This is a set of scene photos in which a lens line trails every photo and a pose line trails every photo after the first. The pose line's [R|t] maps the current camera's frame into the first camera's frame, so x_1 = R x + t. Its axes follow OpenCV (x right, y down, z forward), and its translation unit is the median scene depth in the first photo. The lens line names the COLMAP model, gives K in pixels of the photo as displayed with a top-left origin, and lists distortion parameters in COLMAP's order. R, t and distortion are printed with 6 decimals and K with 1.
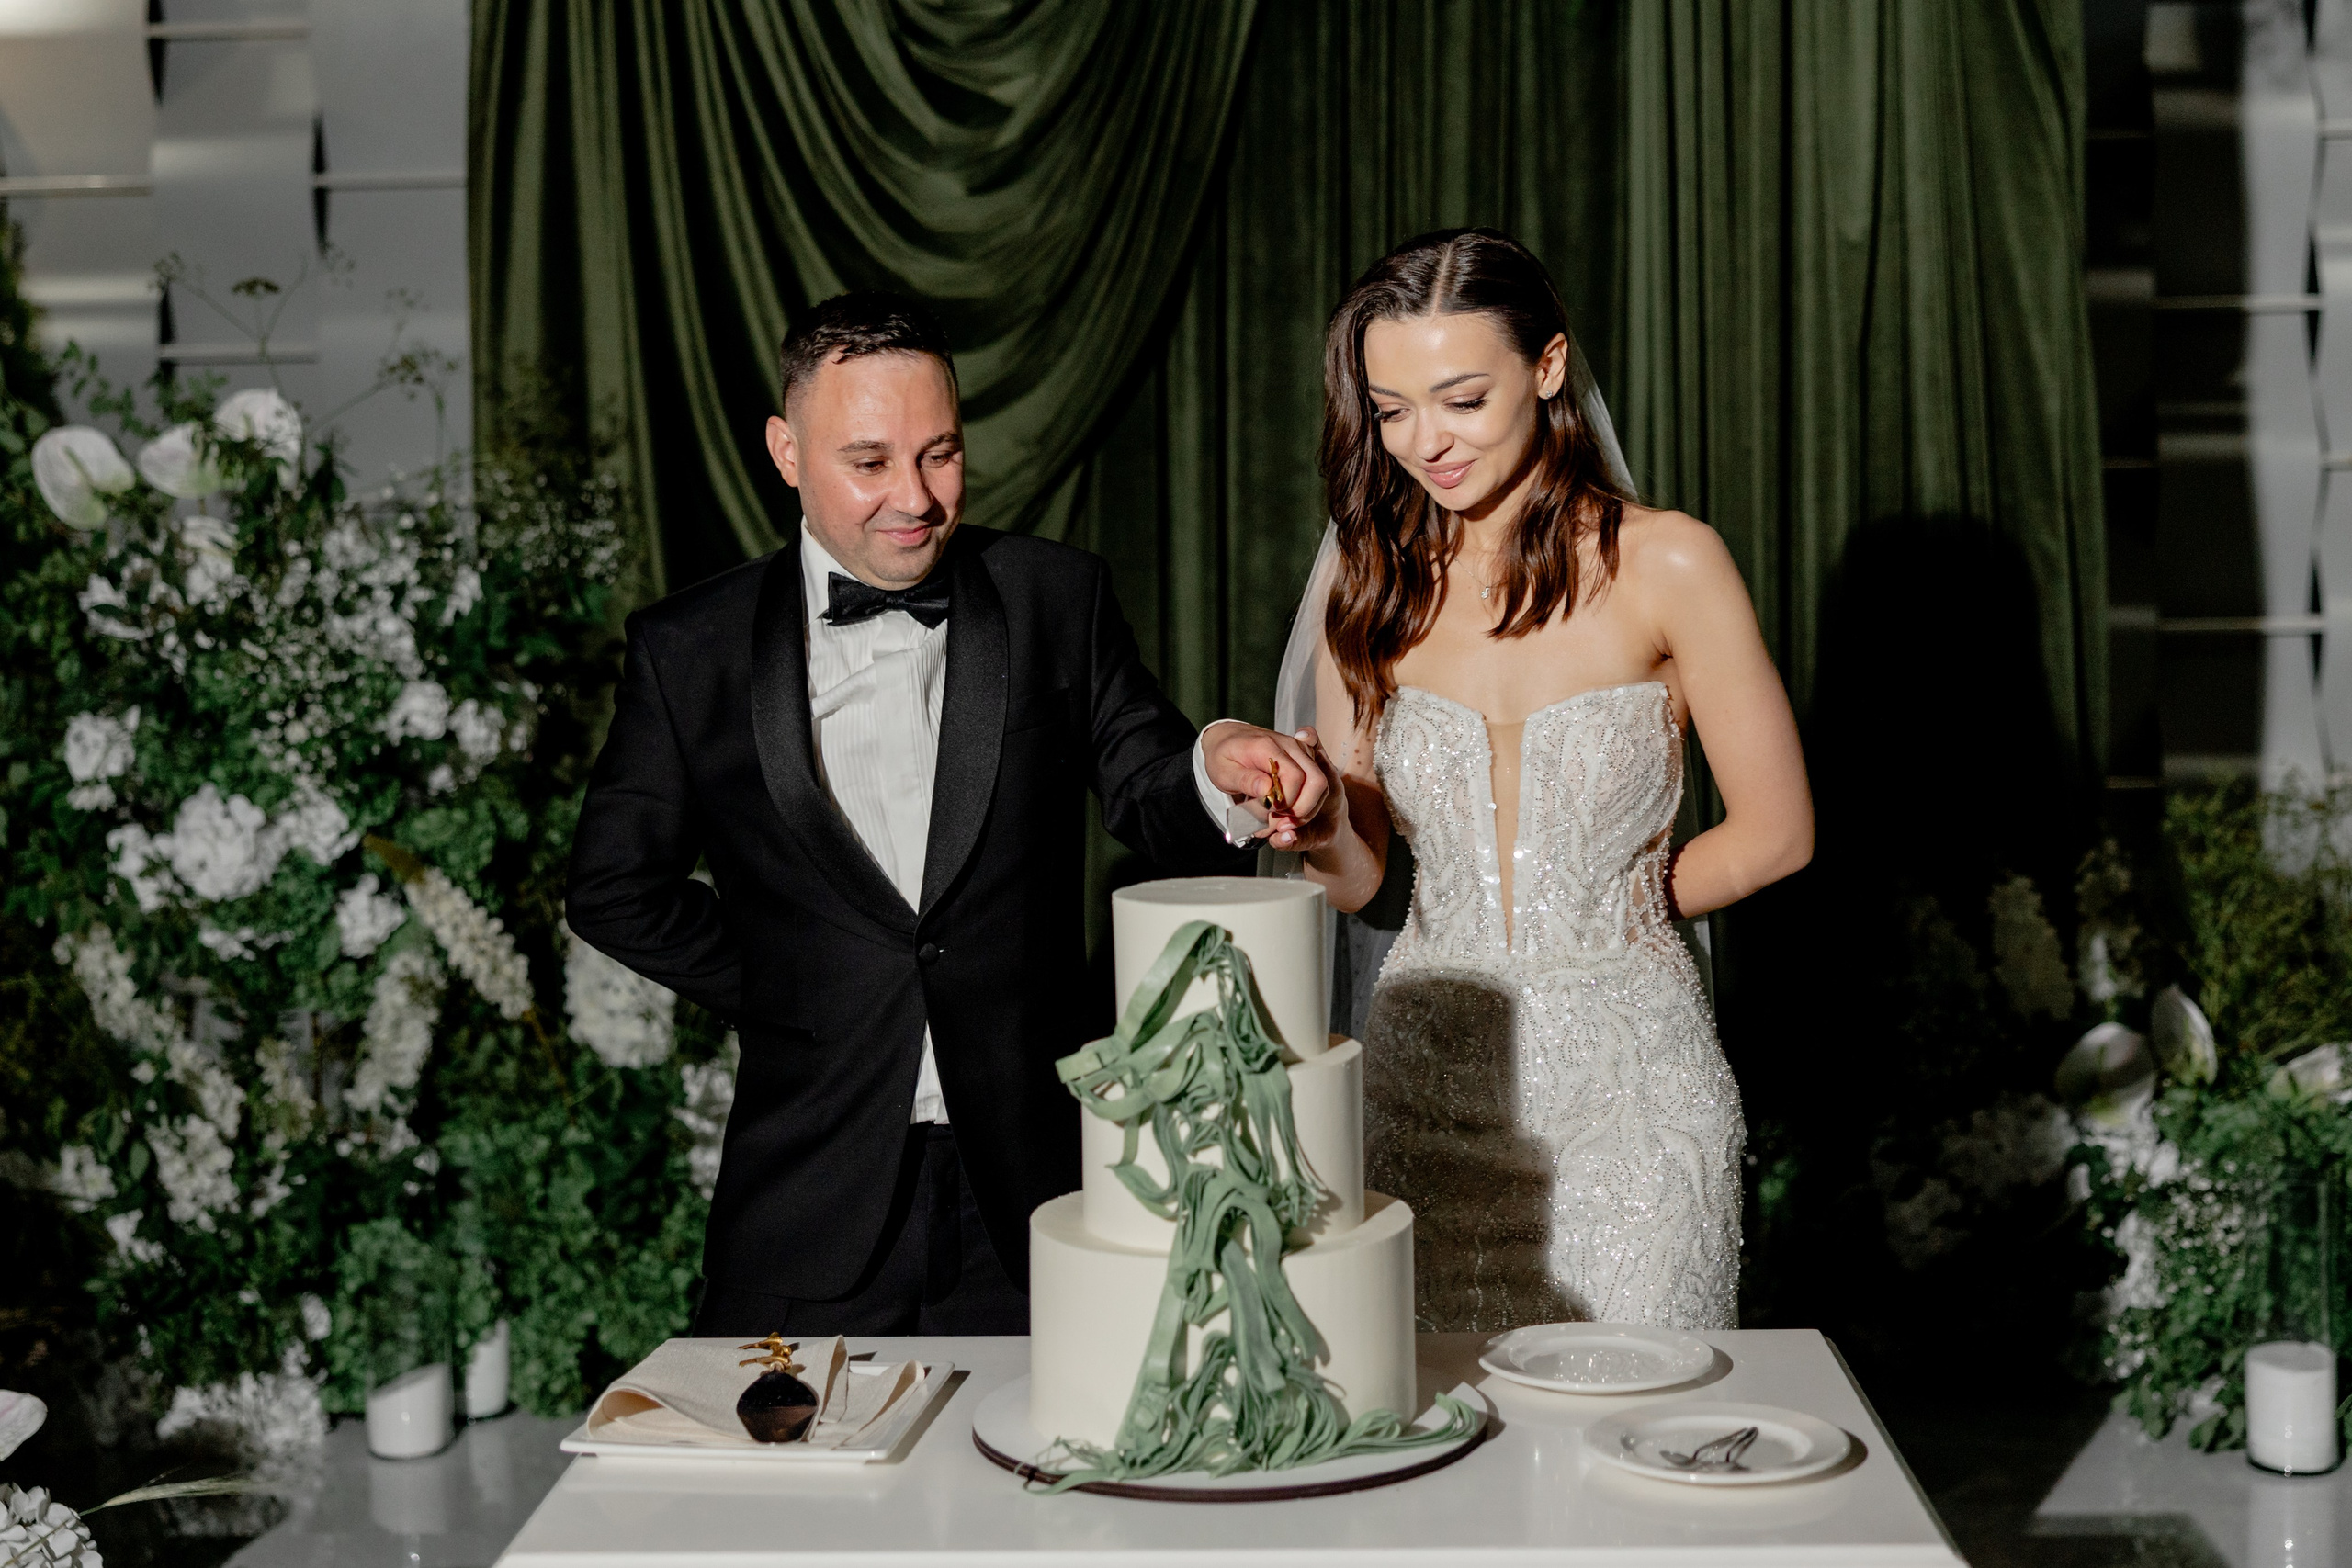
lens RADIAL K [[3145.2, 0, 1181.2], [0, 3145.2, 687.7], [0, 0, 1]] dist [-0.002880, 0.022369]
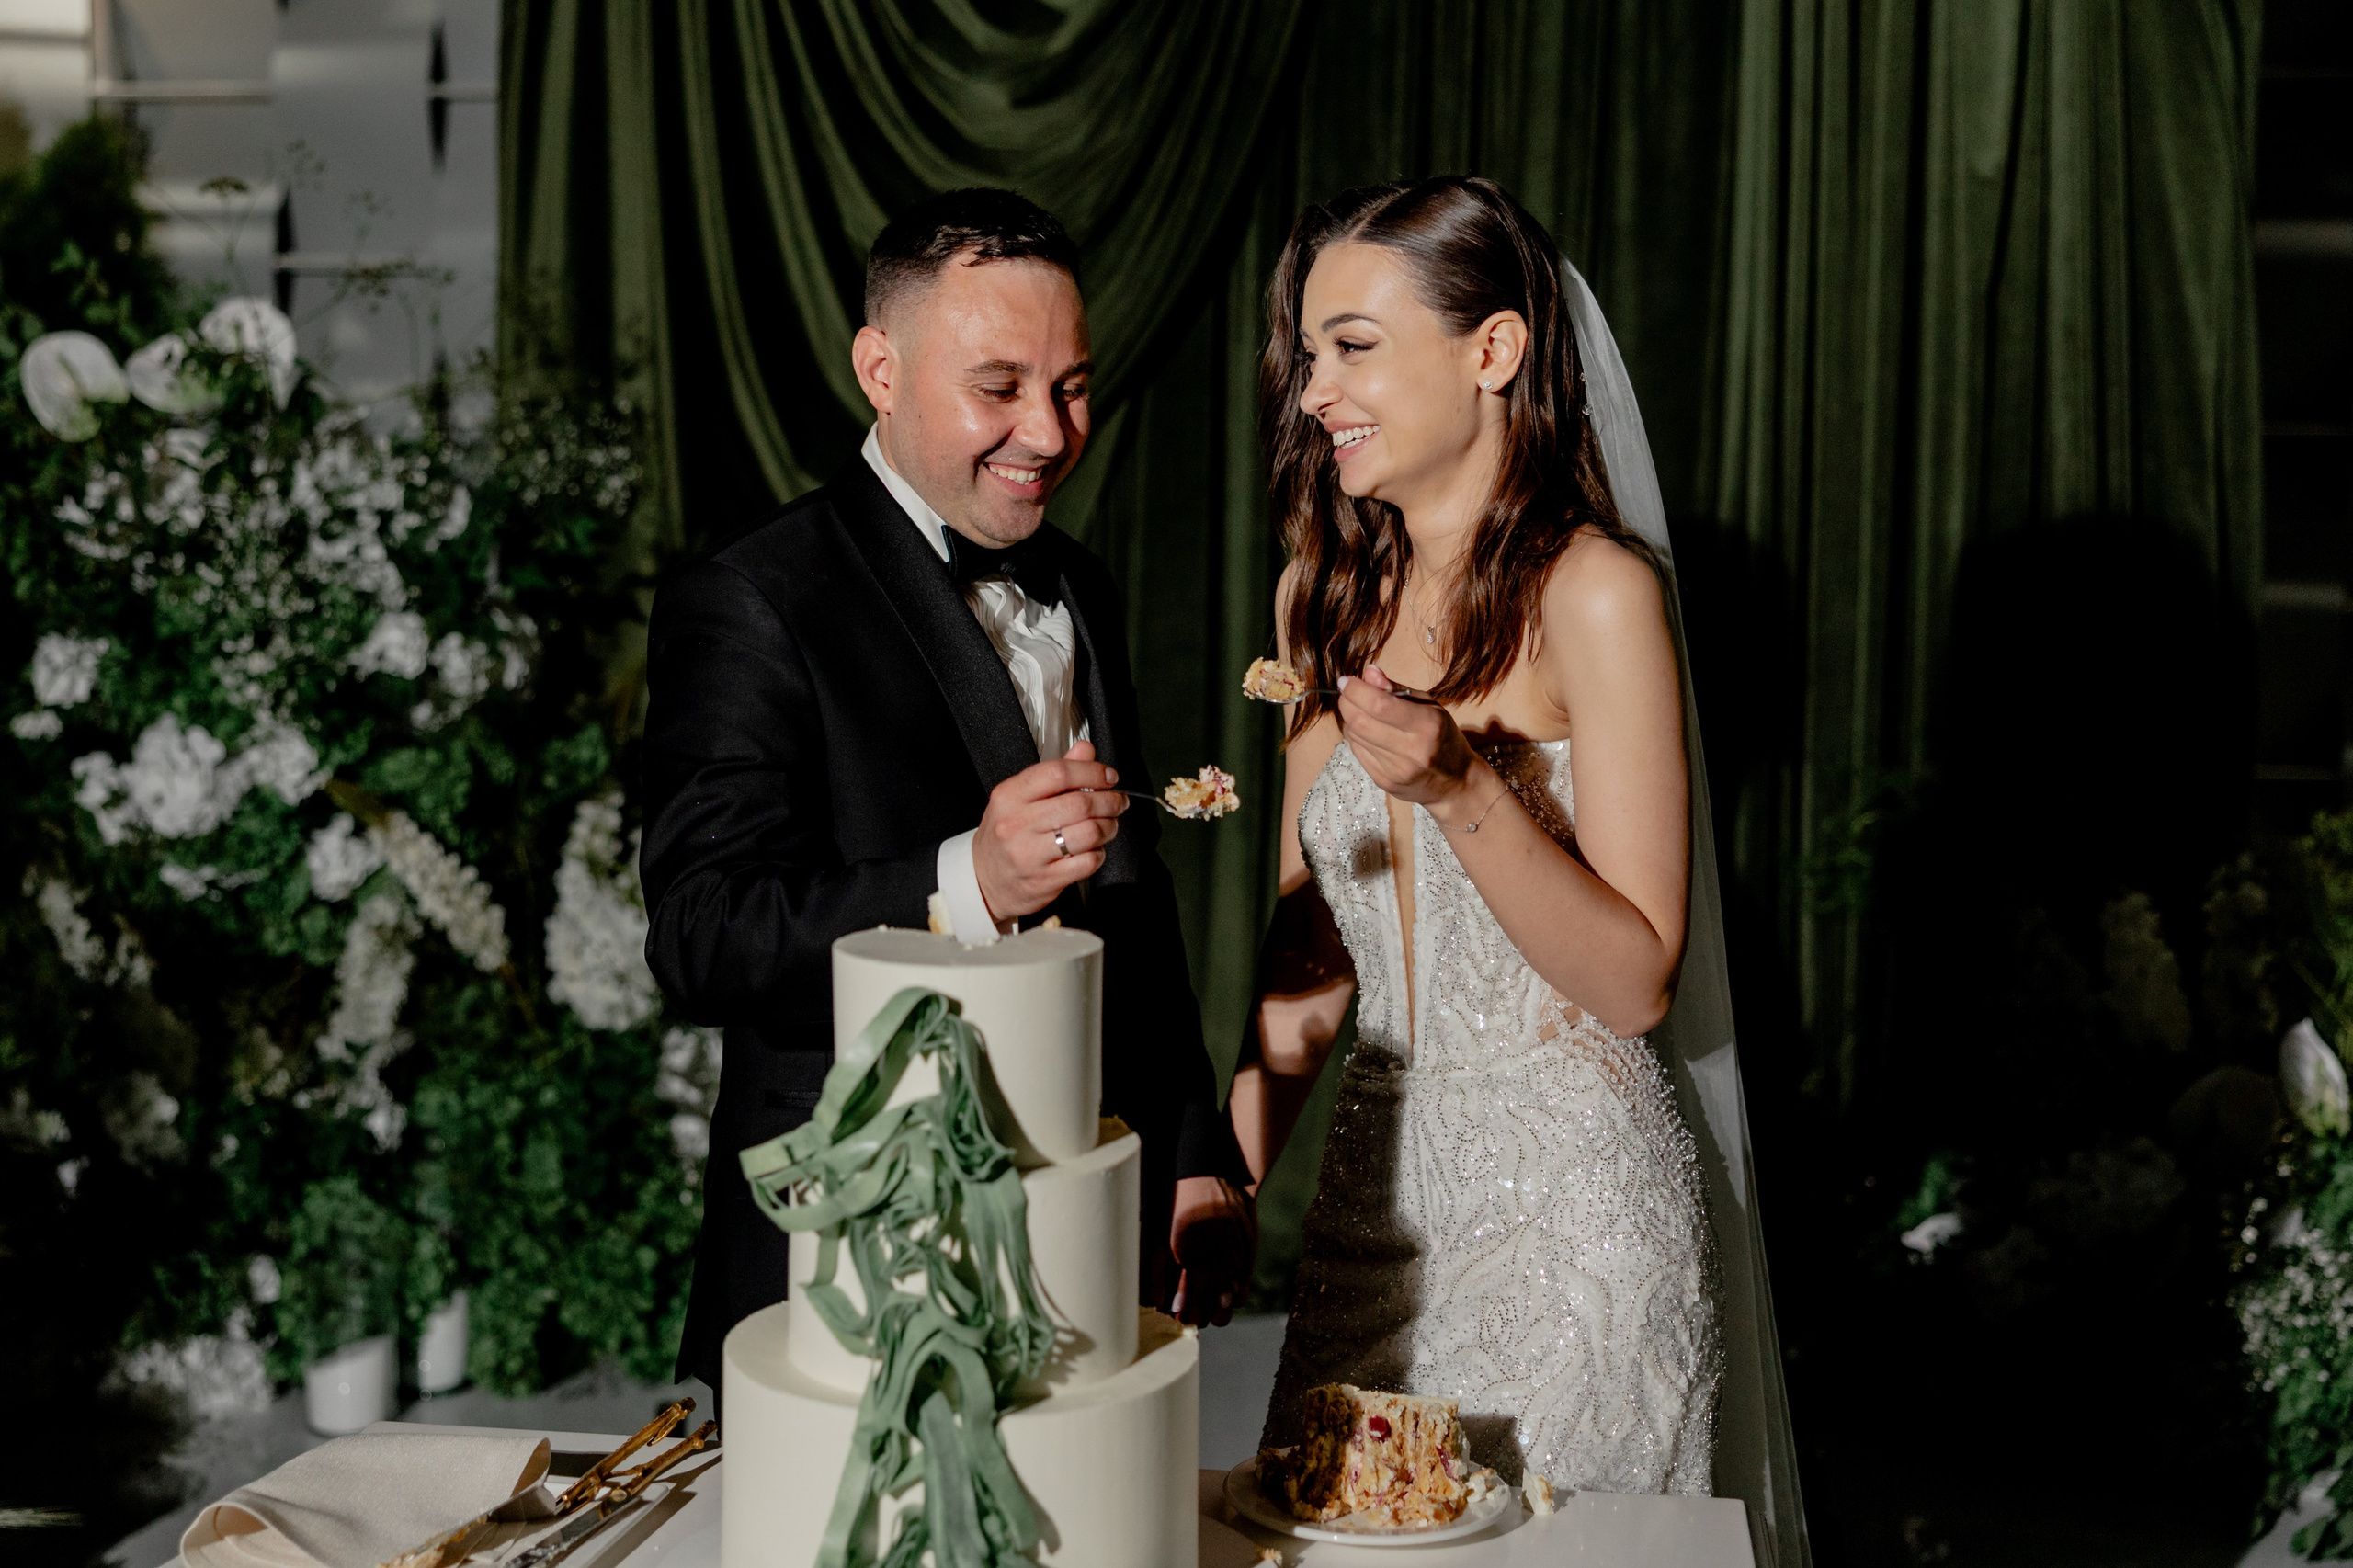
lens RADIAL K [[3060.5, 0, 1078.1], [0, 3060.5, 712.8], [0, 0, 1]] dist [0.002393, 0.007406]
pose [[0.994185, 0.037852, -0.100817, 0.055674], [-0.034620, 0.998835, 0.033621, -0.010213], [0.101972, -0.029935, 0.994337, 0.109504]]
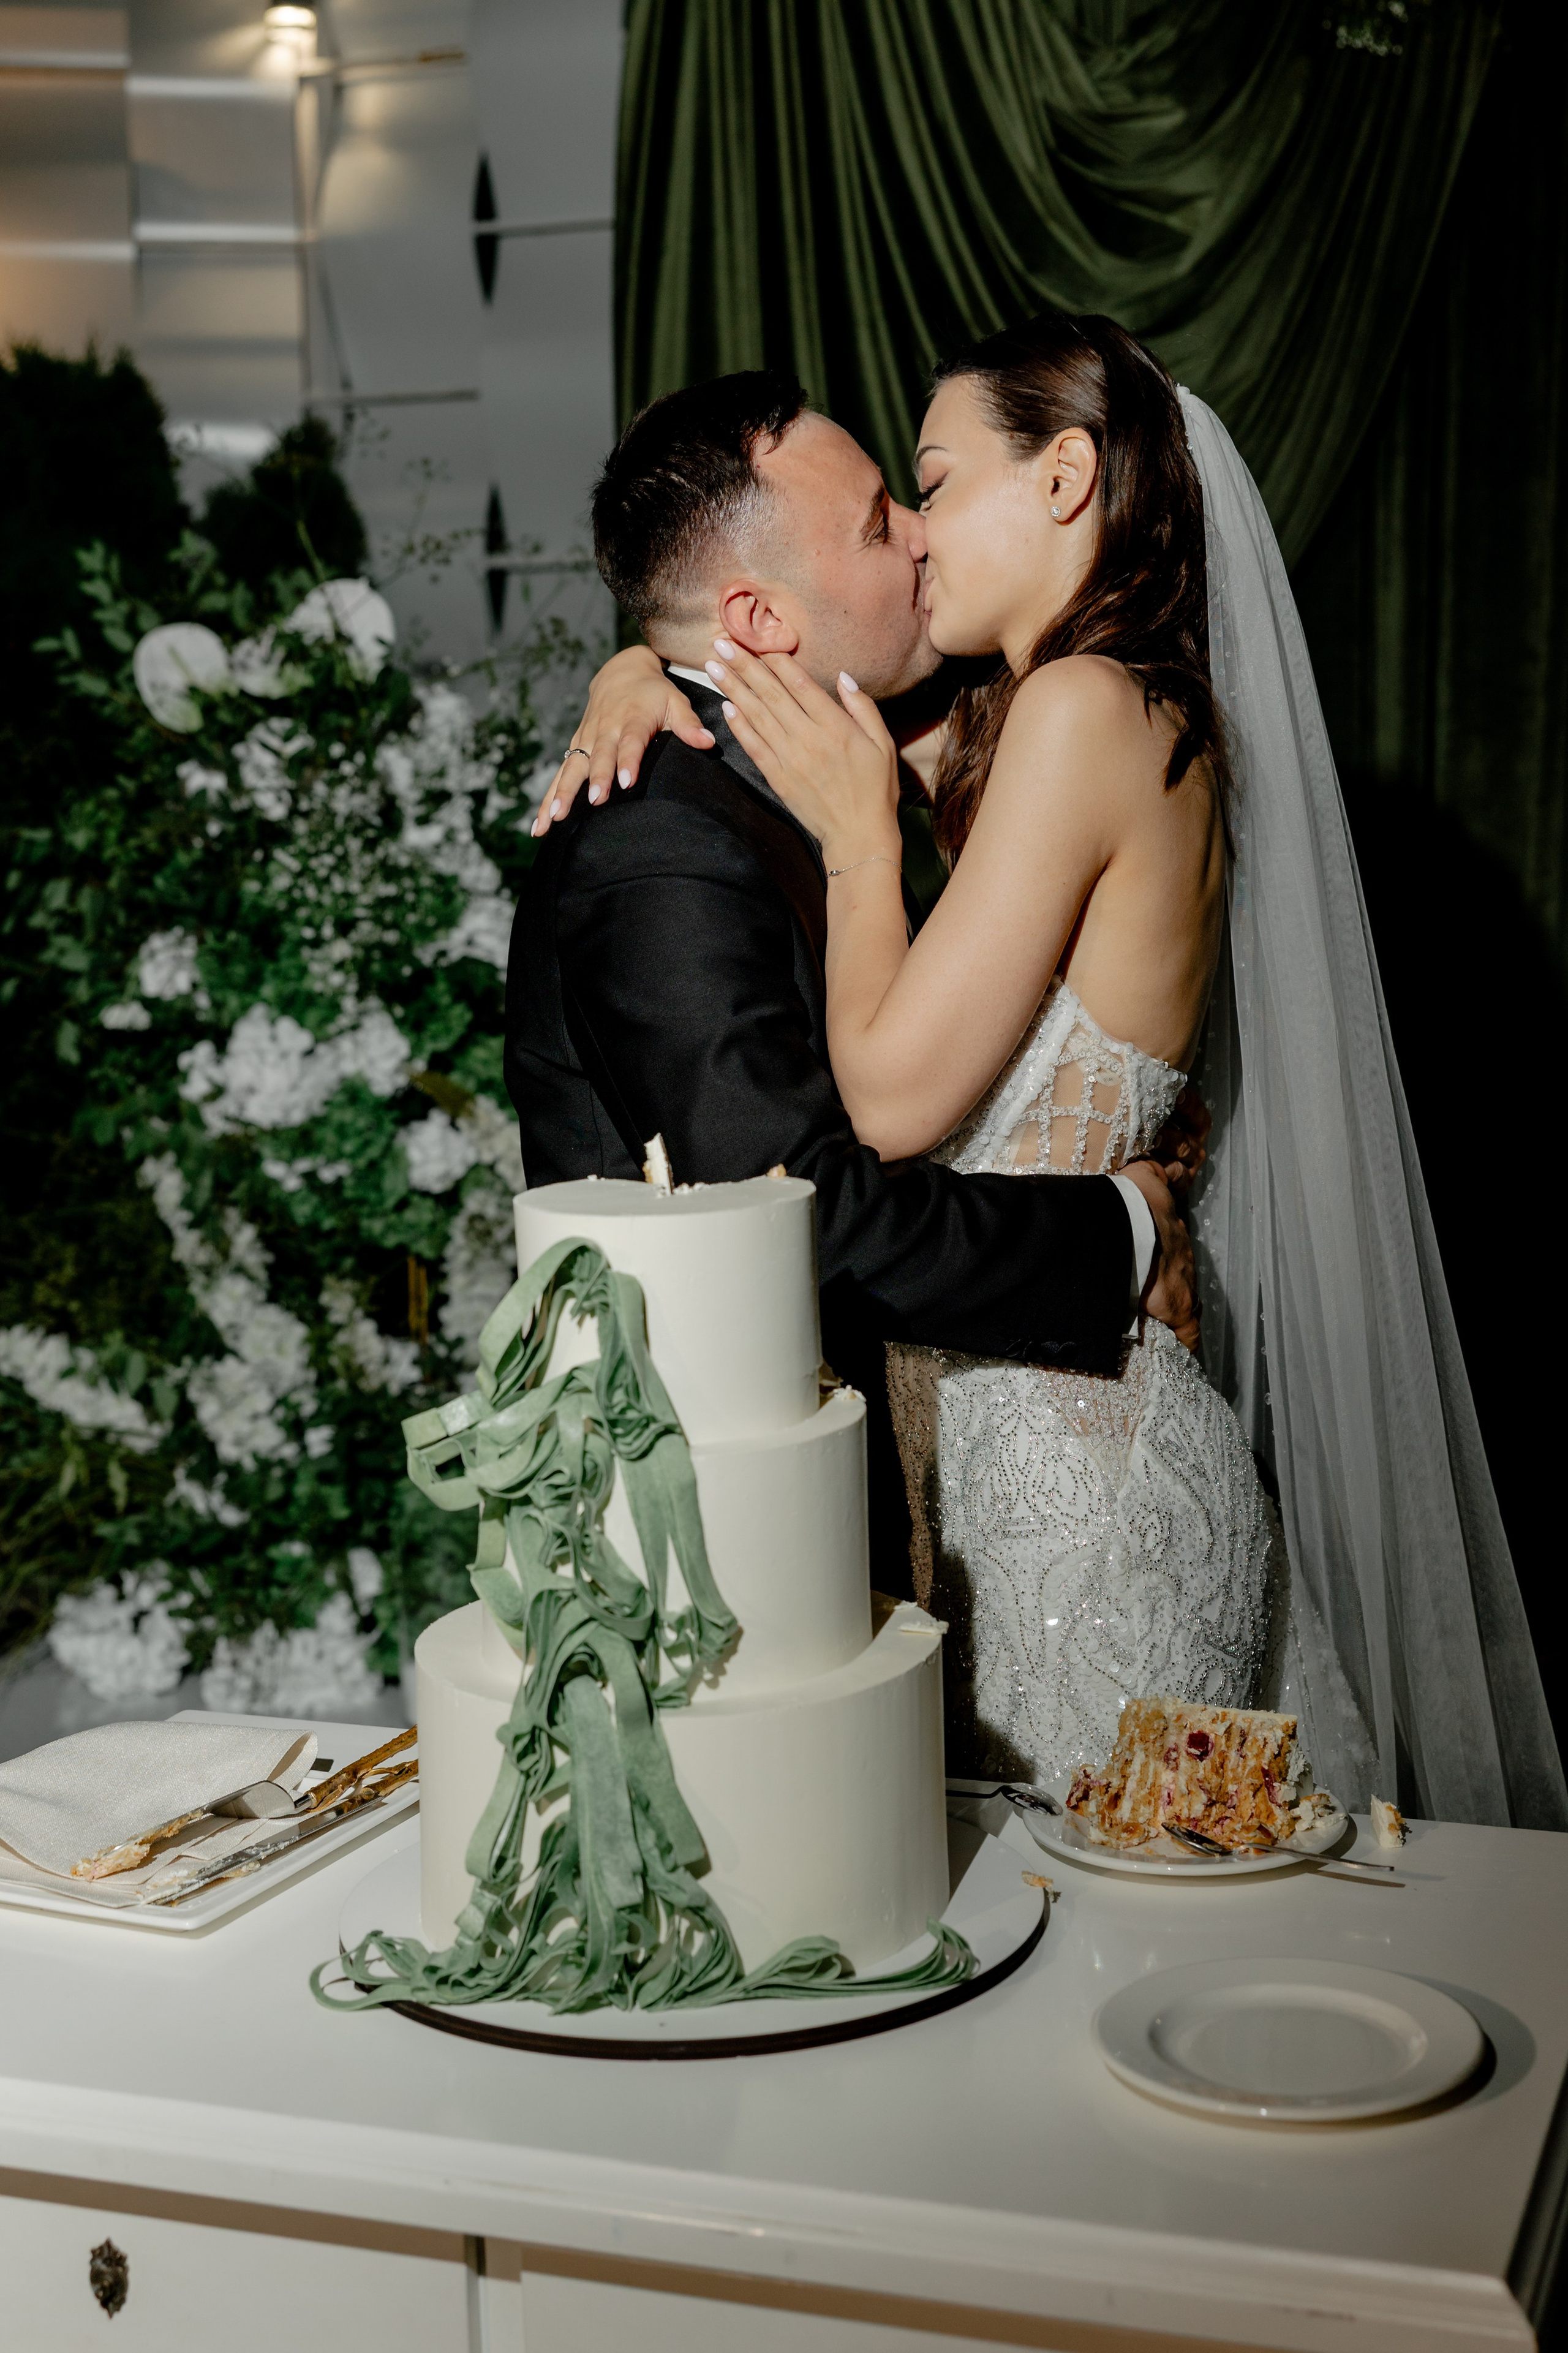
lens RADIAL K [[3106.5, 0, 851.8], [0, 3106.5, 1165.8], [0, 0, 1]] dist [-0.001454, 0.078950]
pose [[0.959018, 0.035657, -0.281093, 0.120247], [-0.012692, 0.996460, 0.083100, -0.000469], [0.283061, -0.076127, 0.956076, 0.160548]]
